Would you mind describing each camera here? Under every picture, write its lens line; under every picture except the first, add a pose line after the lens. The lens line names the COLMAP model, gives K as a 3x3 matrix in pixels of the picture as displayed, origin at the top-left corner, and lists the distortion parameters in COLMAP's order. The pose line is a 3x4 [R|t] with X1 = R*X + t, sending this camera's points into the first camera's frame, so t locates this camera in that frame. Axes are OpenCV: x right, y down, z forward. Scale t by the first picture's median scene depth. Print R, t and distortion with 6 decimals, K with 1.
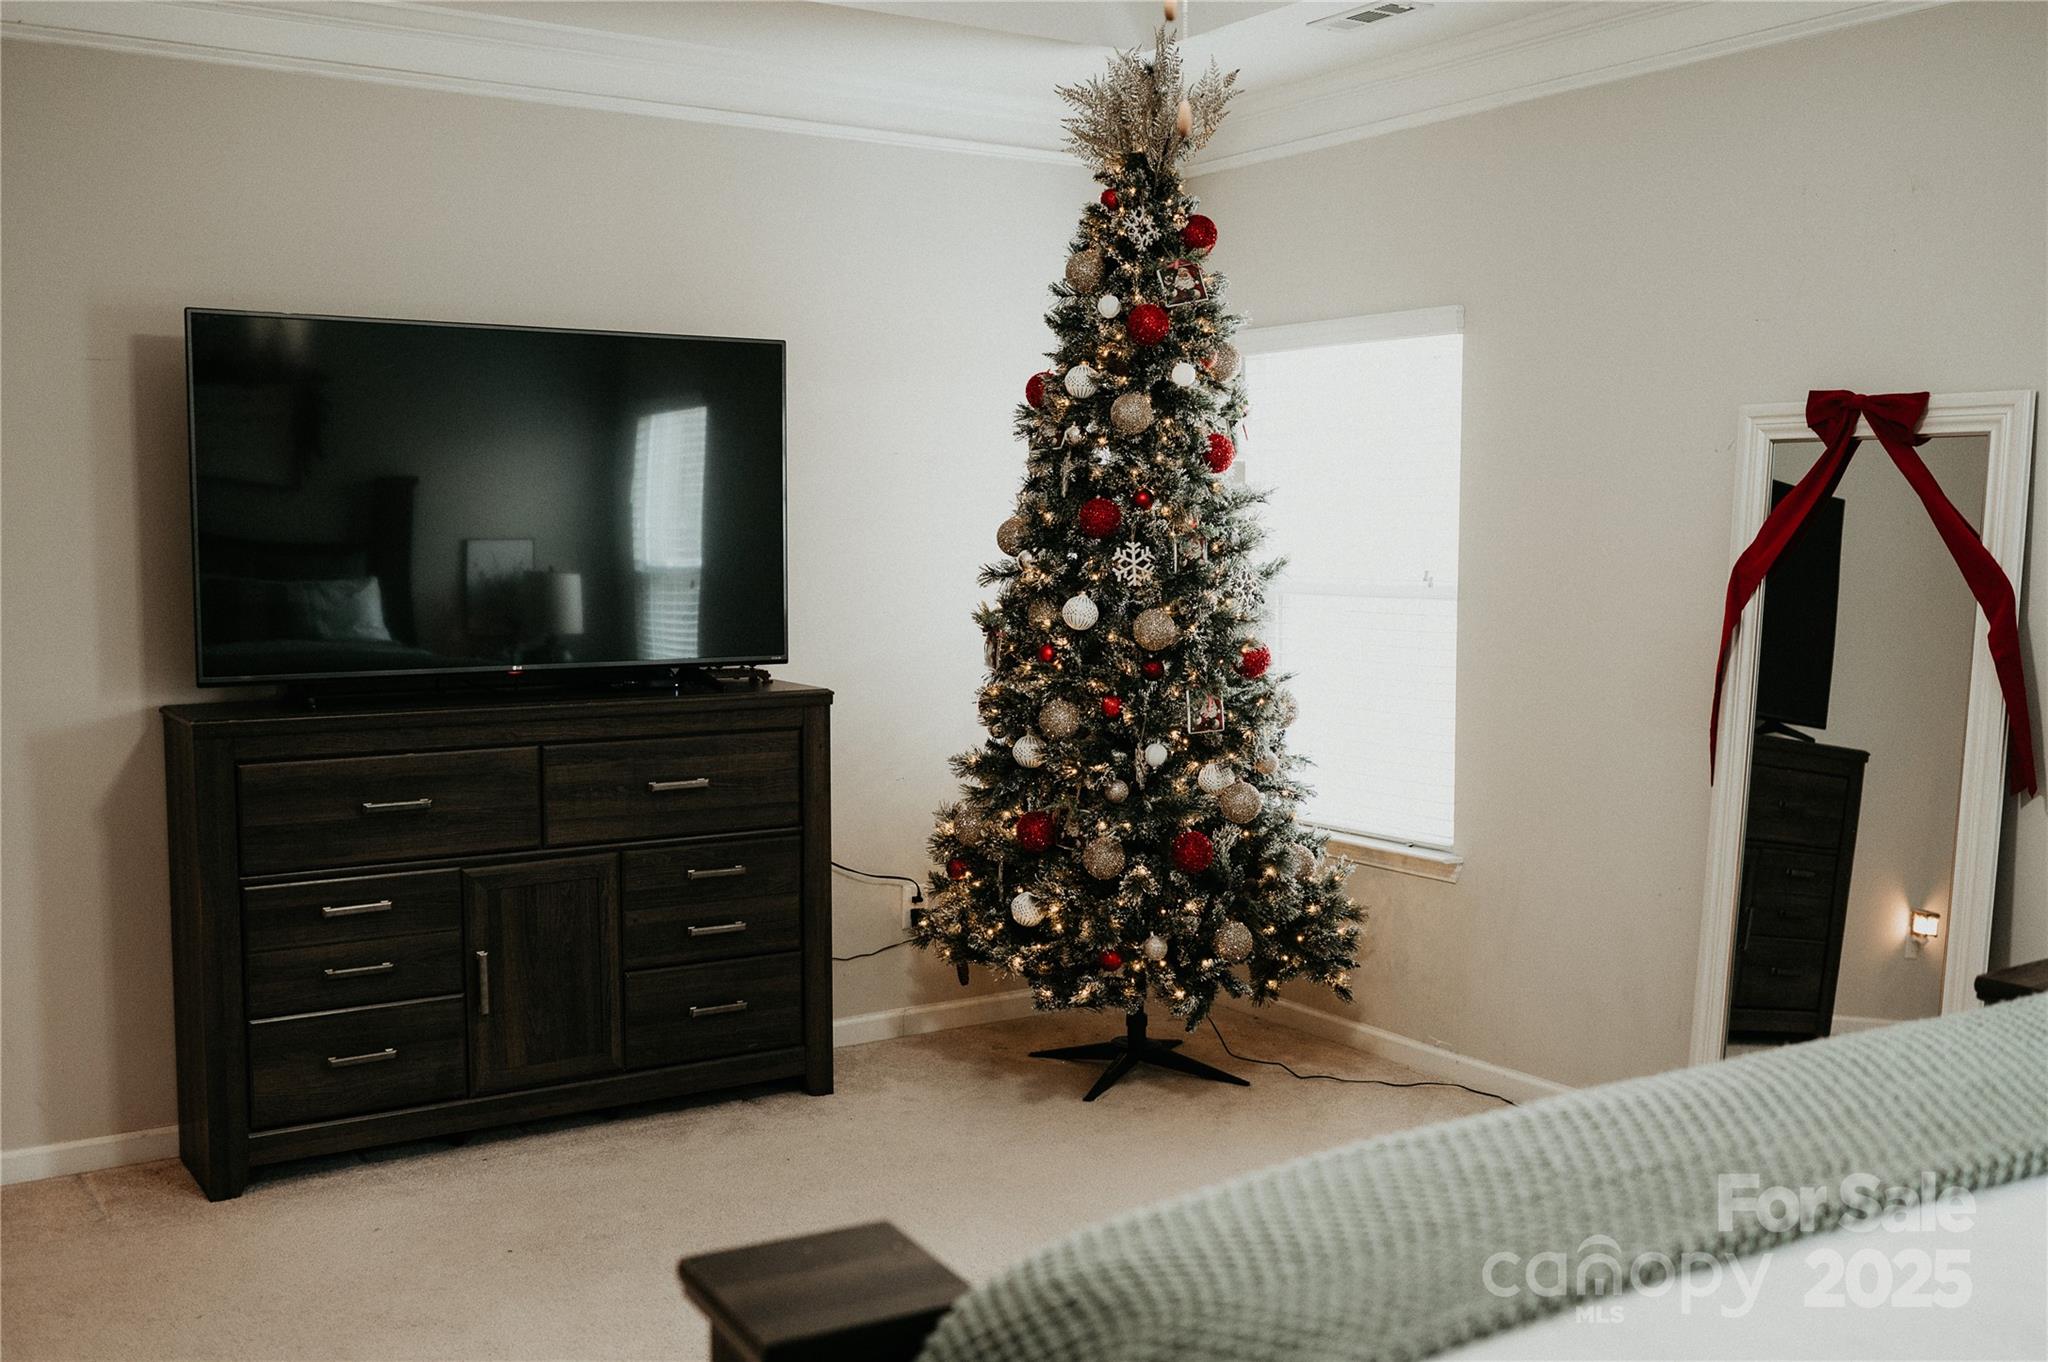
lens RADIAL K [[1918.9, 0, 1027.5], [0, 1918.9, 682.9], [0, 0, 1]] dist [-0.004390, 0.000000]
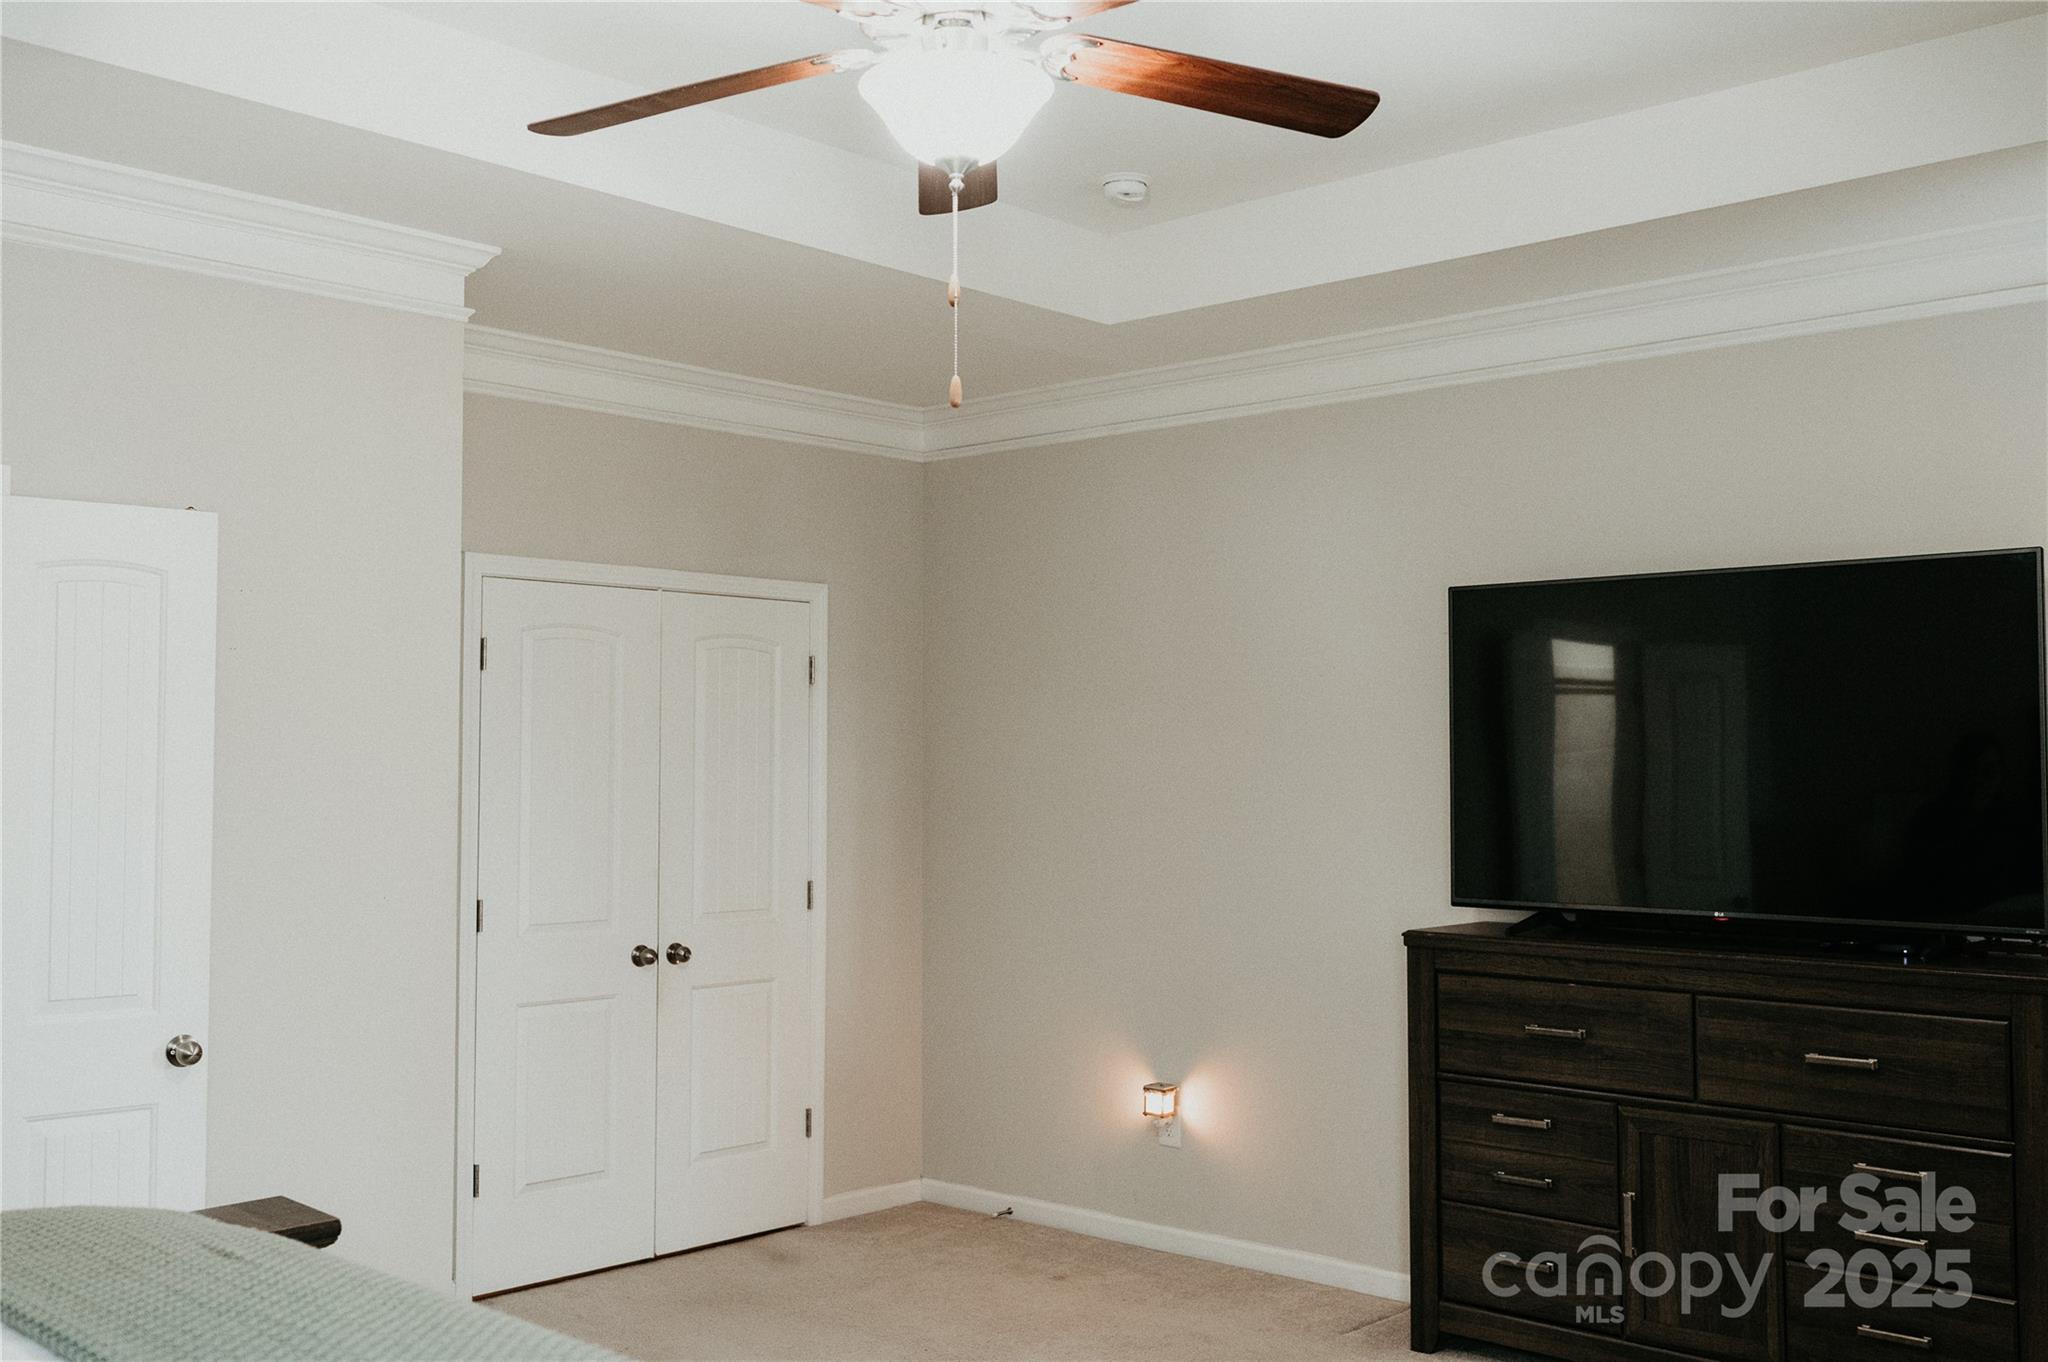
lens RADIAL K [[1918.9, 0, 1025.6], [0, 1918.9, 685.5], [0, 0, 1]] dist [-0.004390, 0.000000]
pose [[0.244243, -0.041287, -0.968835, 0.611884], [-0.076059, 0.995200, -0.061584, -0.037601], [0.966727, 0.088730, 0.239930, 0.423824]]
